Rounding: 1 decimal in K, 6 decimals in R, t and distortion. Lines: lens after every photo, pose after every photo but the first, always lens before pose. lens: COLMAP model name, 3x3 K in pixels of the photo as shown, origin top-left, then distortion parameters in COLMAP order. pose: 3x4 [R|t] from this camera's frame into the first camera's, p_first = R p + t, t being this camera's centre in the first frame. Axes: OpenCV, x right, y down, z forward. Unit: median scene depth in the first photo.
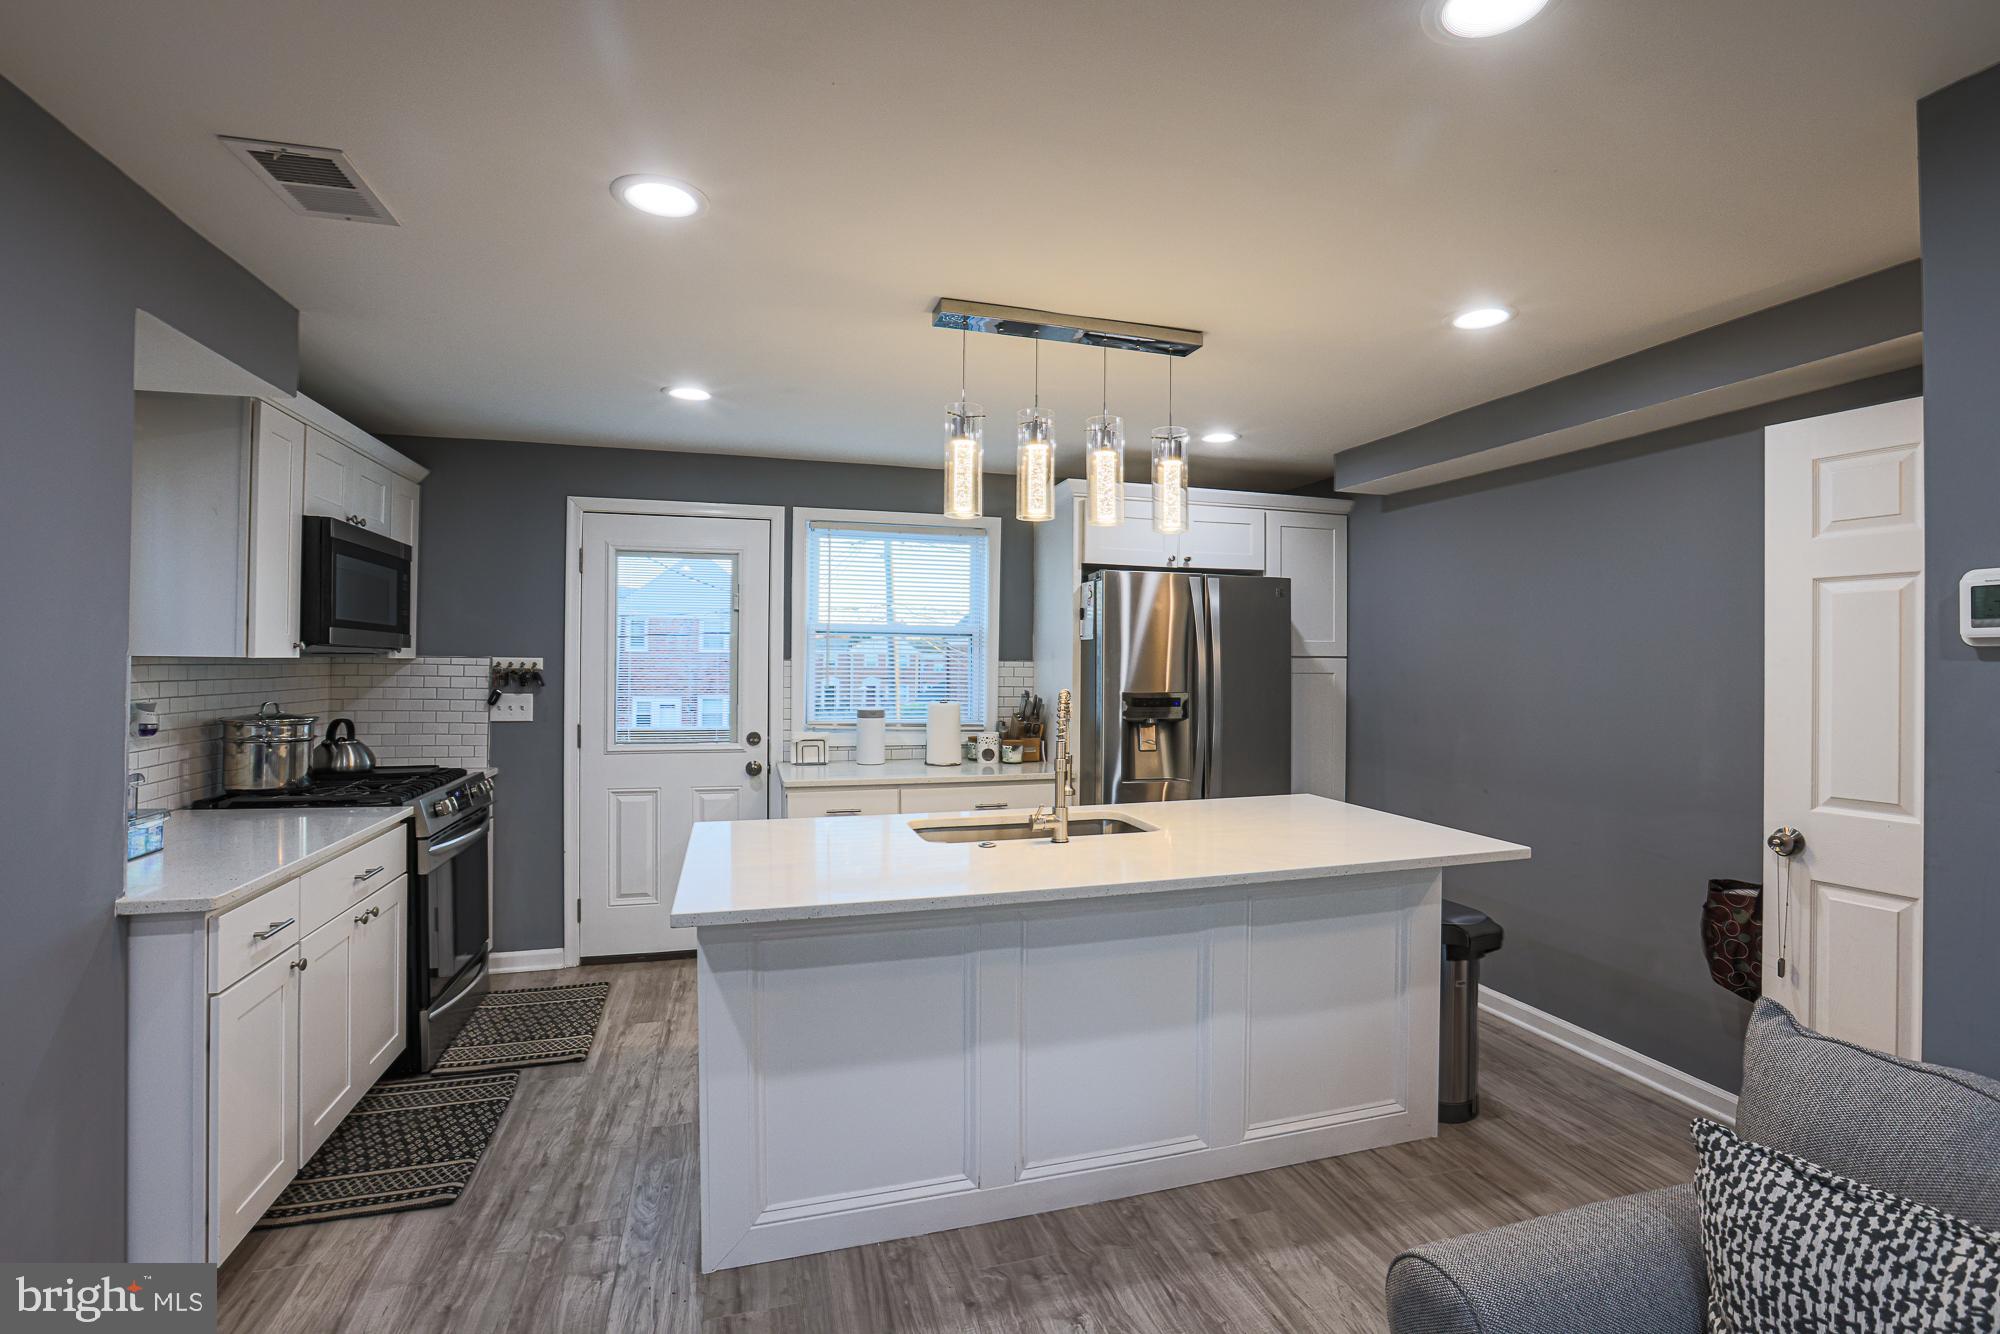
lens RADIAL K [[893.3, 0, 1033.2], [0, 893.3, 654.4], [0, 0, 1]] dist [-0.038229, 0.010869]
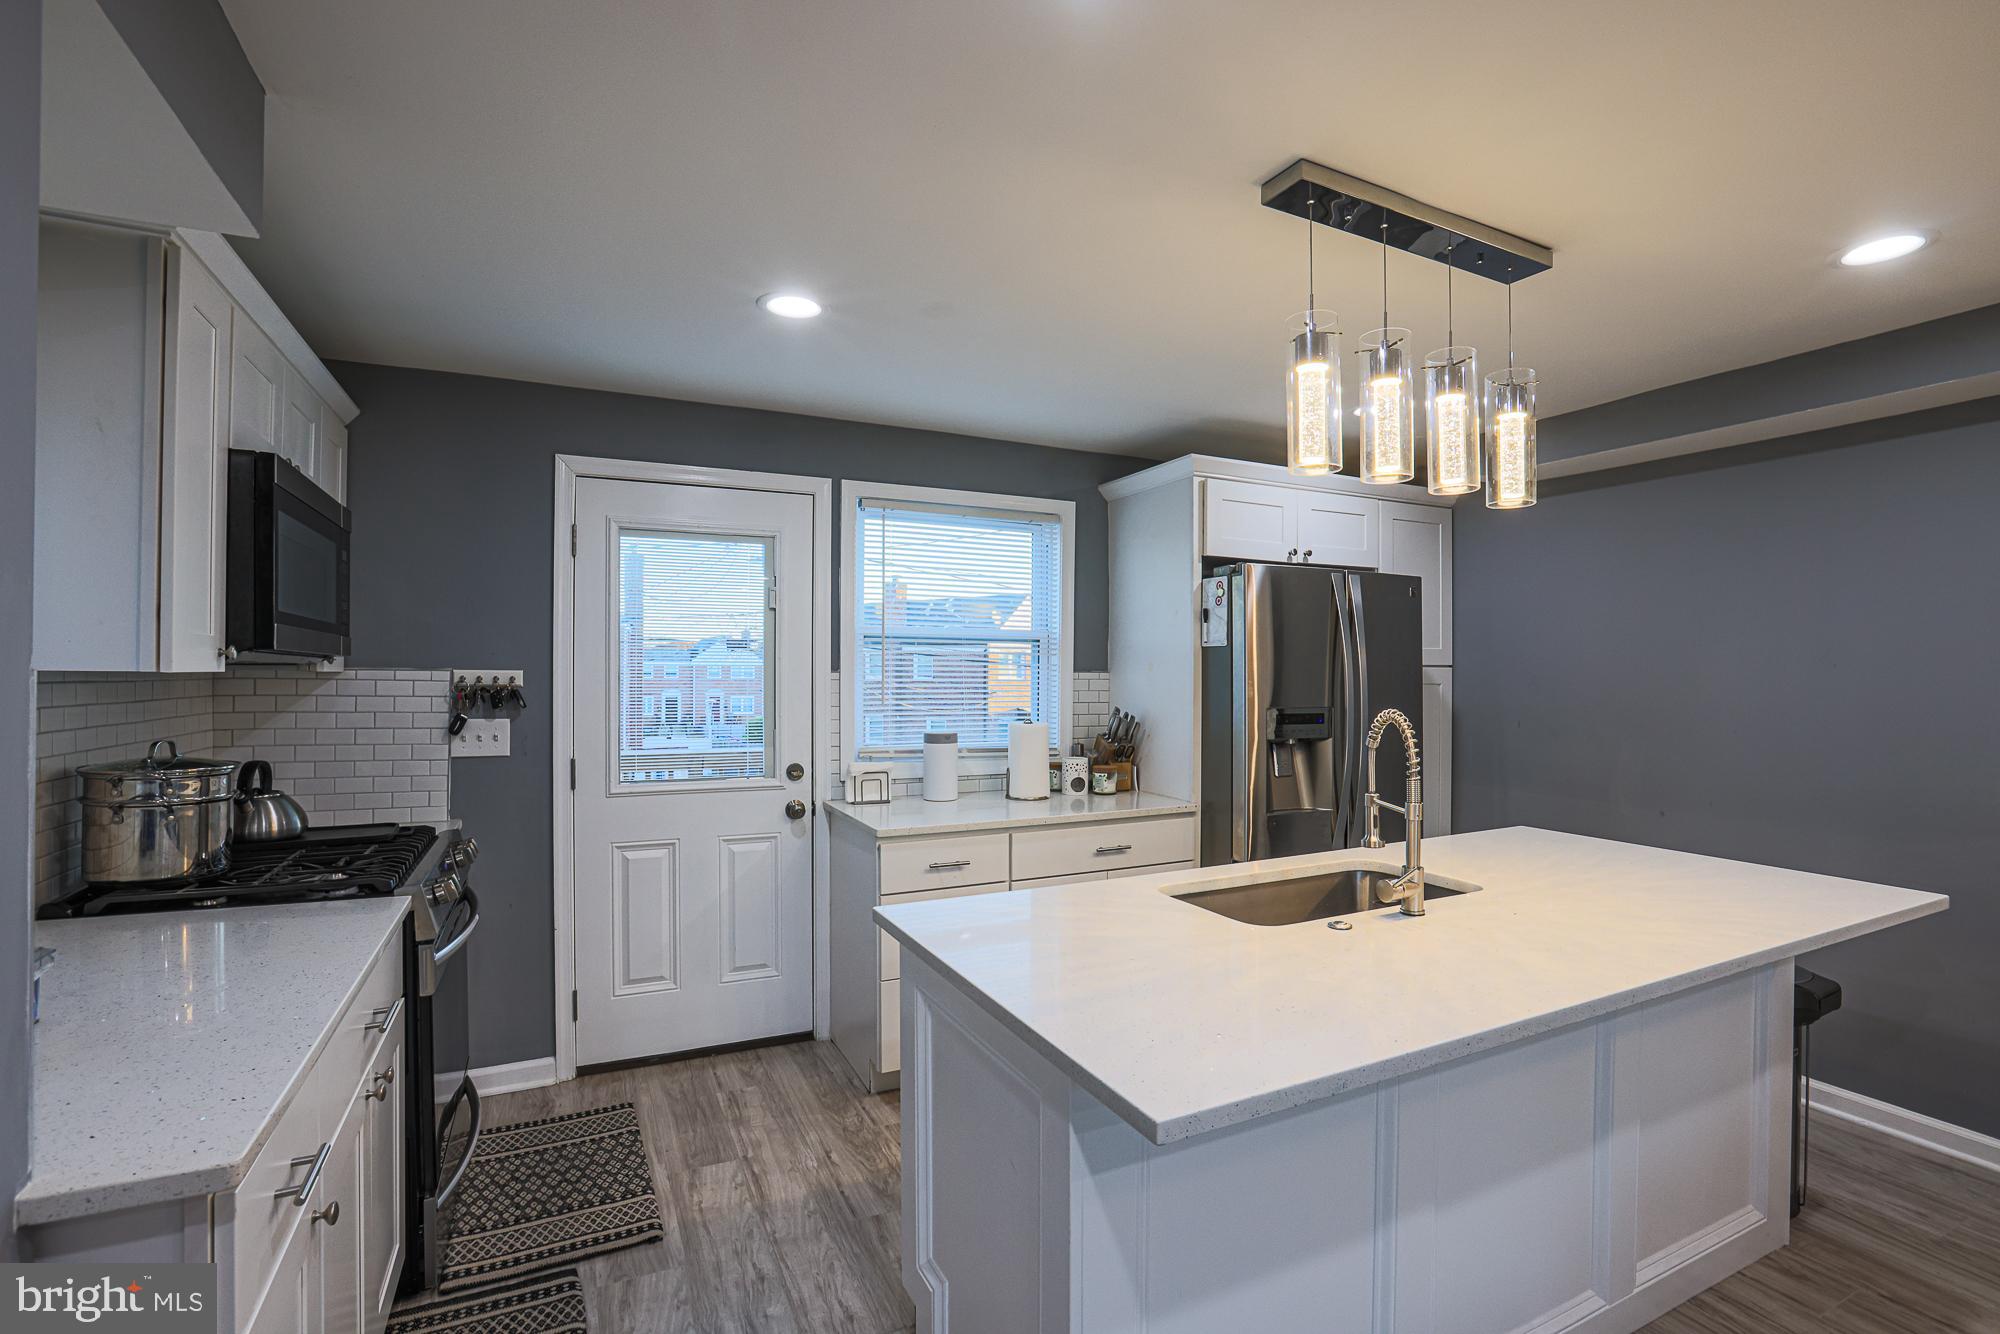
lens RADIAL K [[895.1, 0, 1007.7], [0, 895.1, 662.0], [0, 0, 1]] dist [-0.053481, 0.019833]
pose [[0.988621, -0.002842, 0.150399, -0.315705], [0.003188, 0.999993, -0.002061, -0.000283], [-0.150392, 0.002517, 0.988623, 0.243899]]
